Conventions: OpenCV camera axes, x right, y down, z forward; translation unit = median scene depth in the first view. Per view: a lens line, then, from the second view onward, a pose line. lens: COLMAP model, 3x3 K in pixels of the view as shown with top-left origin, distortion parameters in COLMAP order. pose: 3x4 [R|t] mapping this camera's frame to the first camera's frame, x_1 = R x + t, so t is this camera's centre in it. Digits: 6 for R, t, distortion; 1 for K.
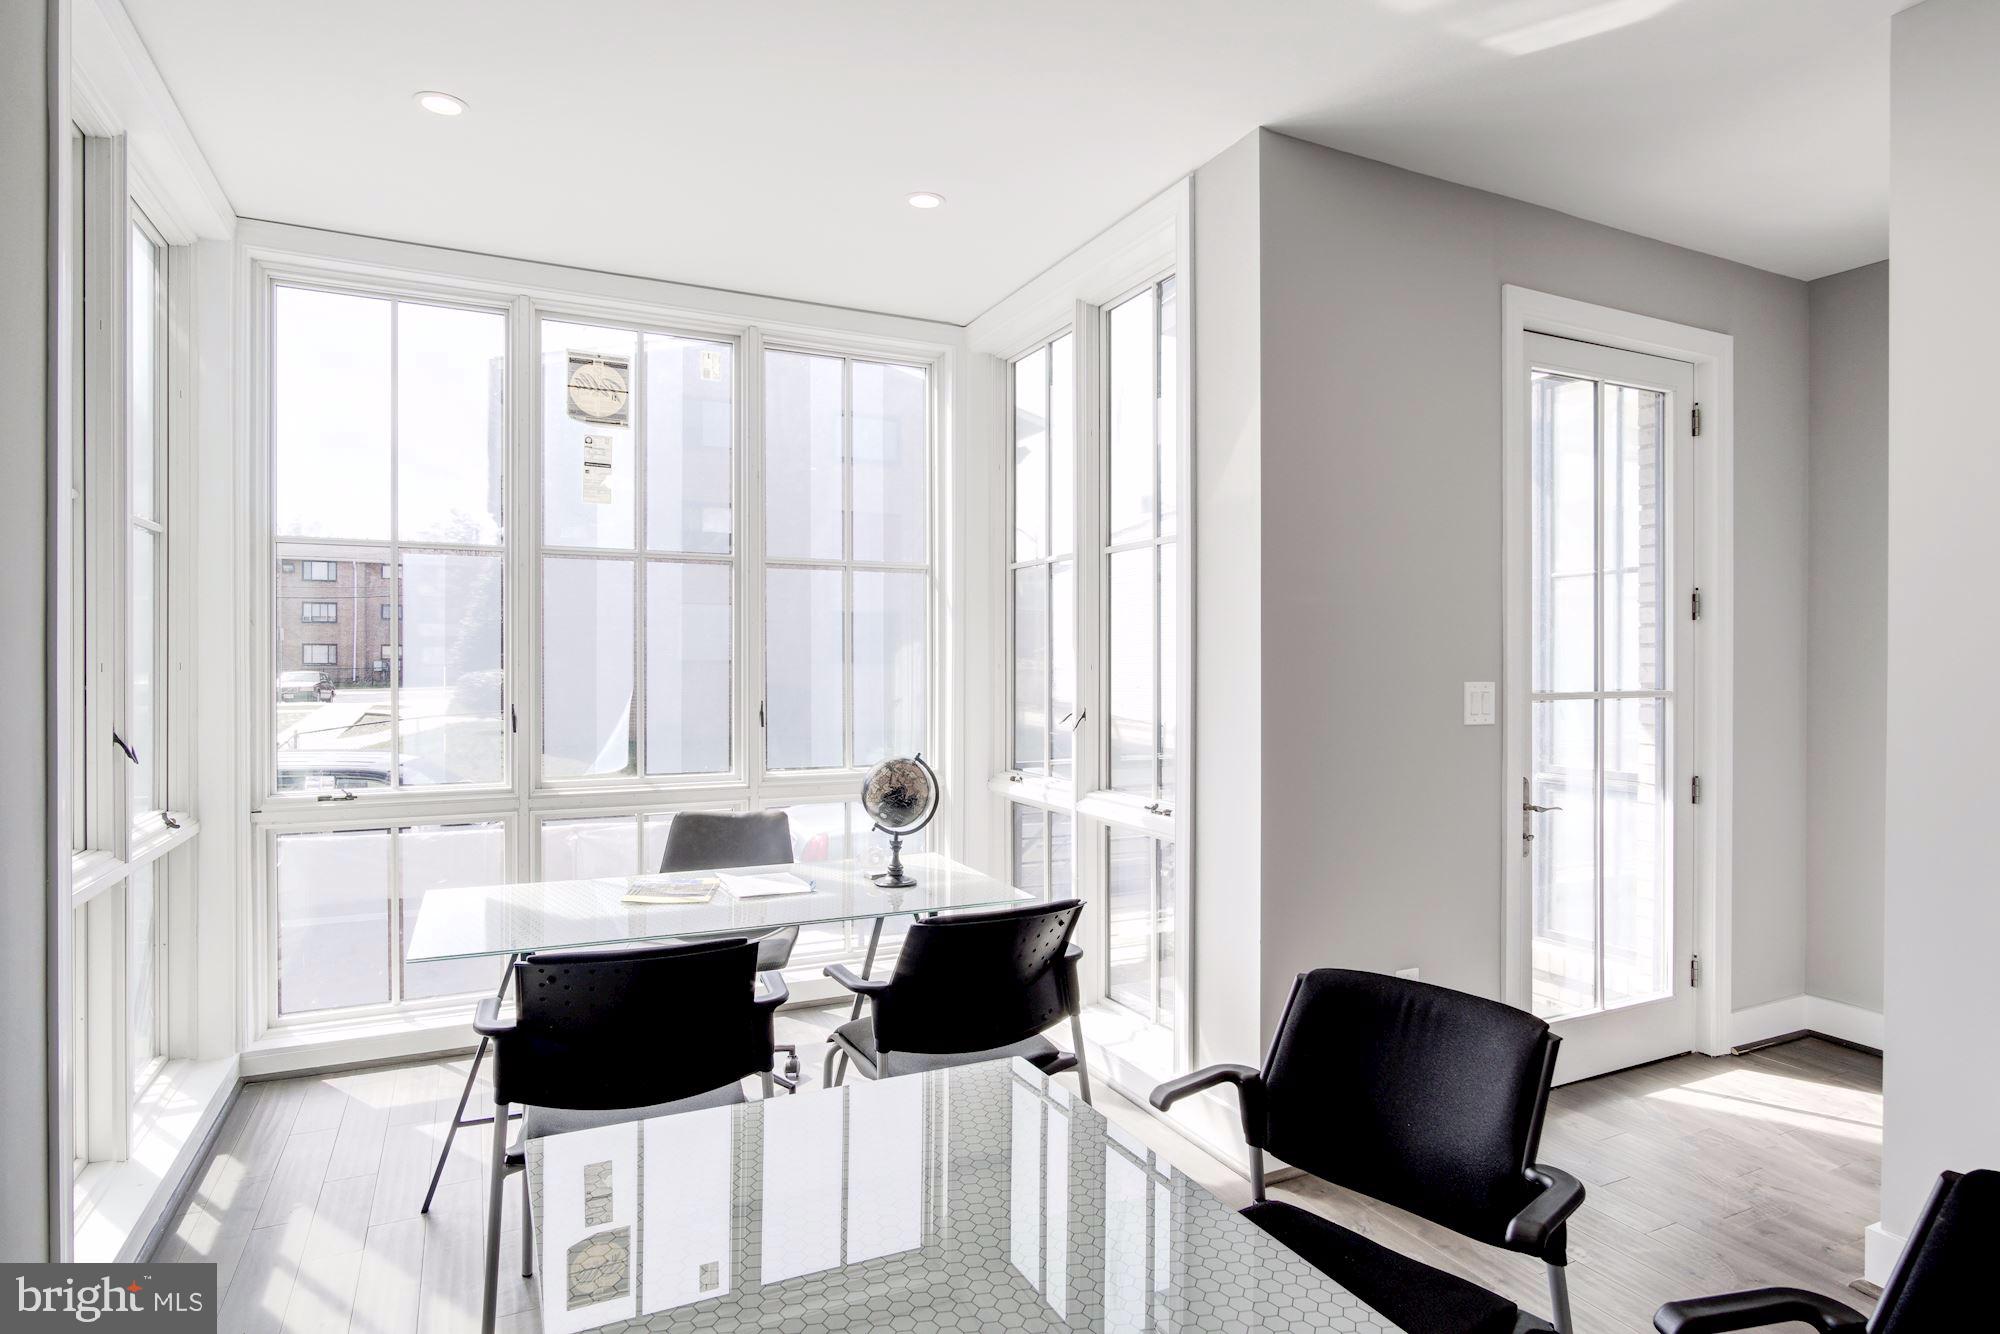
lens RADIAL K [[1088.8, 0, 998.4], [0, 1088.8, 671.4], [0, 0, 1]] dist [-0.001637, -0.000319]
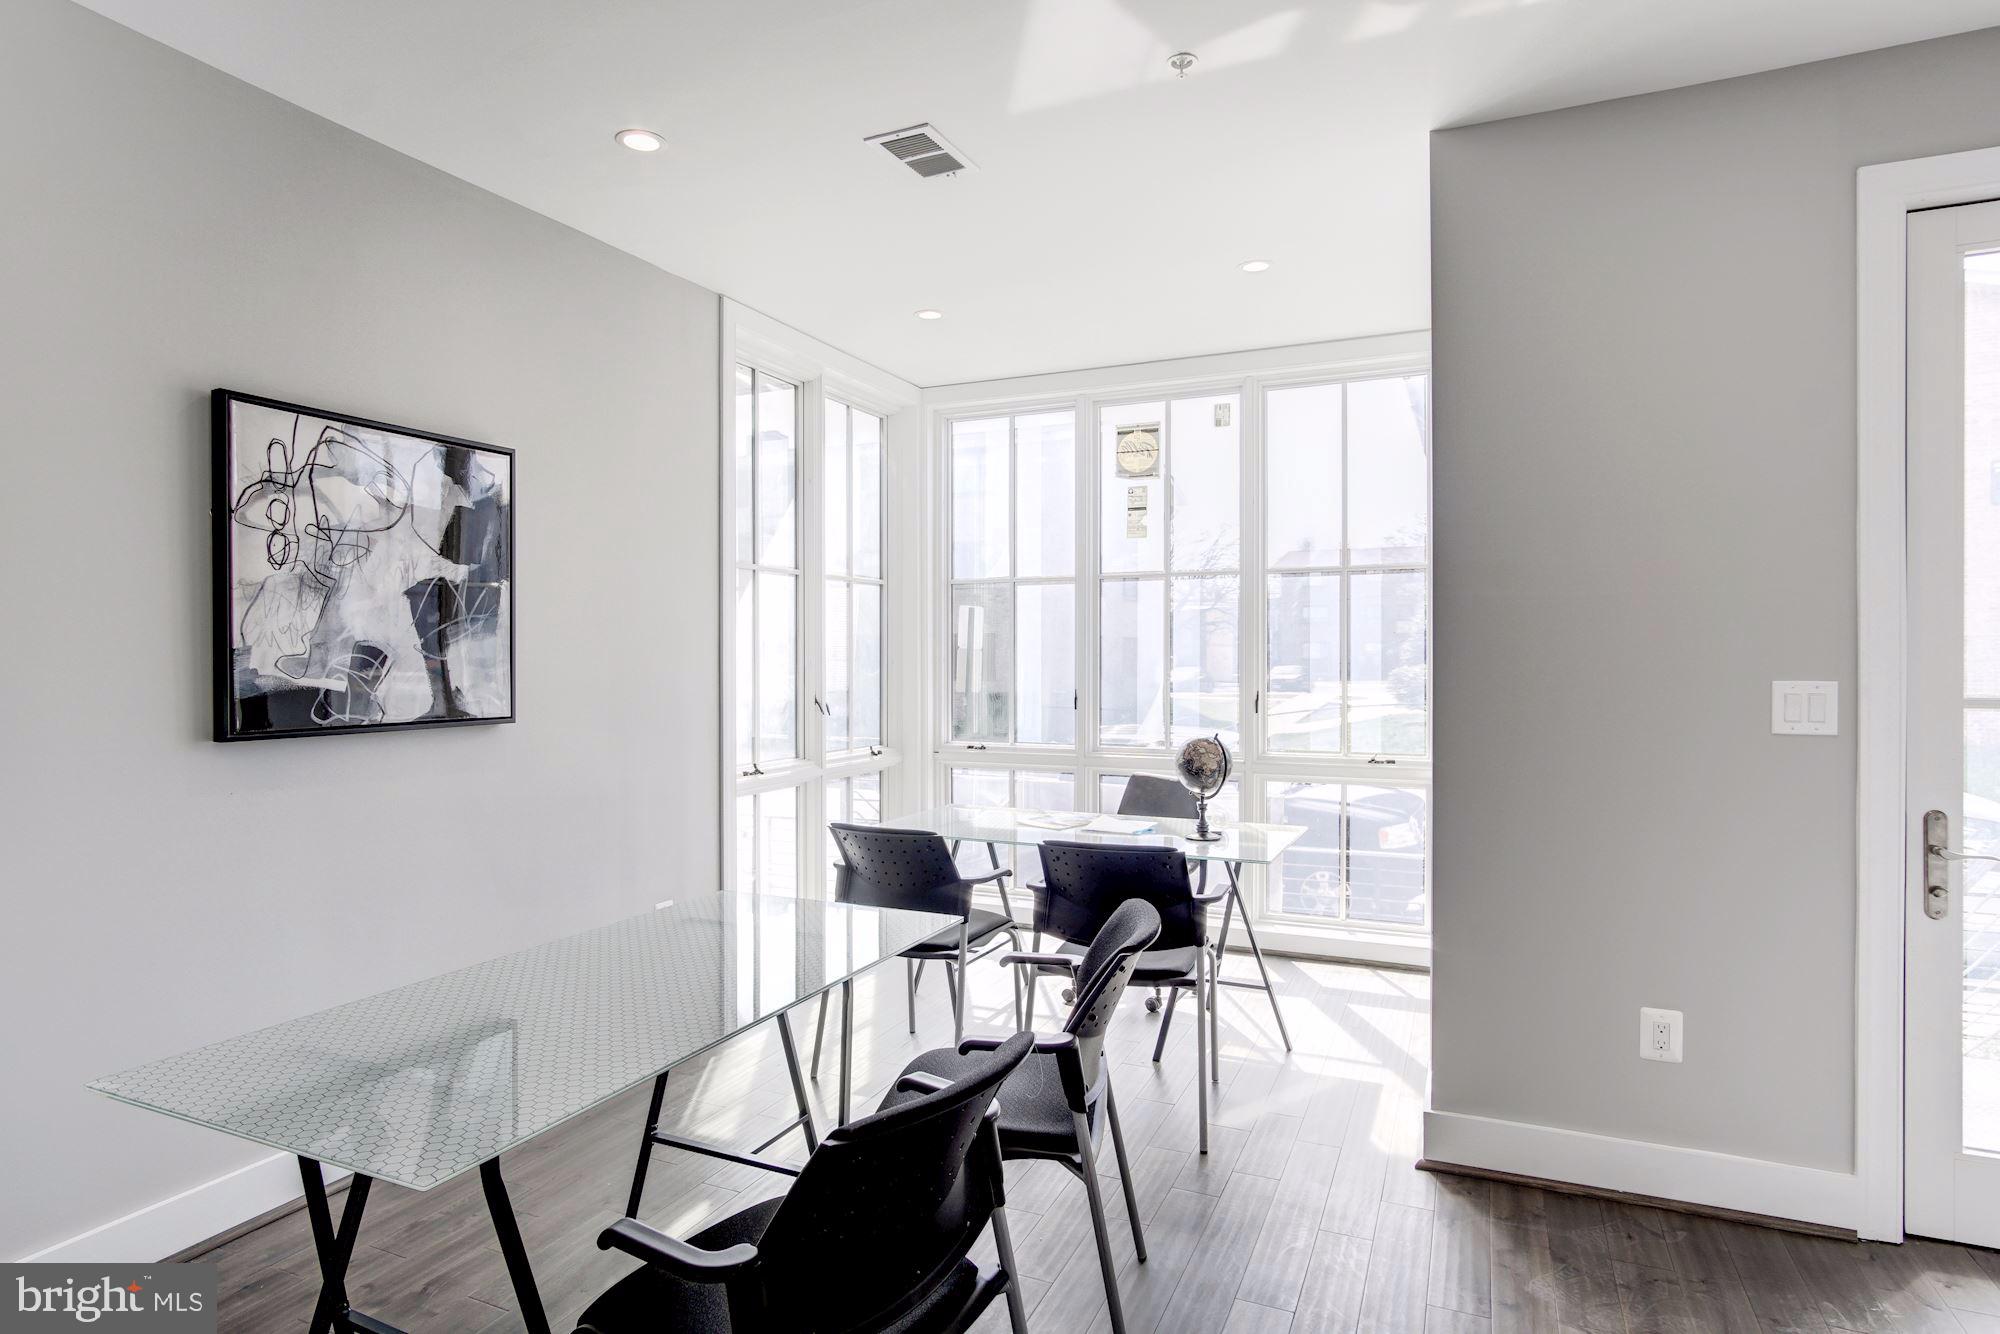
lens RADIAL K [[1088.8, 0, 998.4], [0, 1088.8, 671.4], [0, 0, 1]] dist [-0.001637, -0.000319]
pose [[0.641584, 0.005810, -0.767031, 0.552129], [-0.004476, 0.999983, 0.003830, 0.002168], [0.767040, 0.000976, 0.641599, 0.029553]]
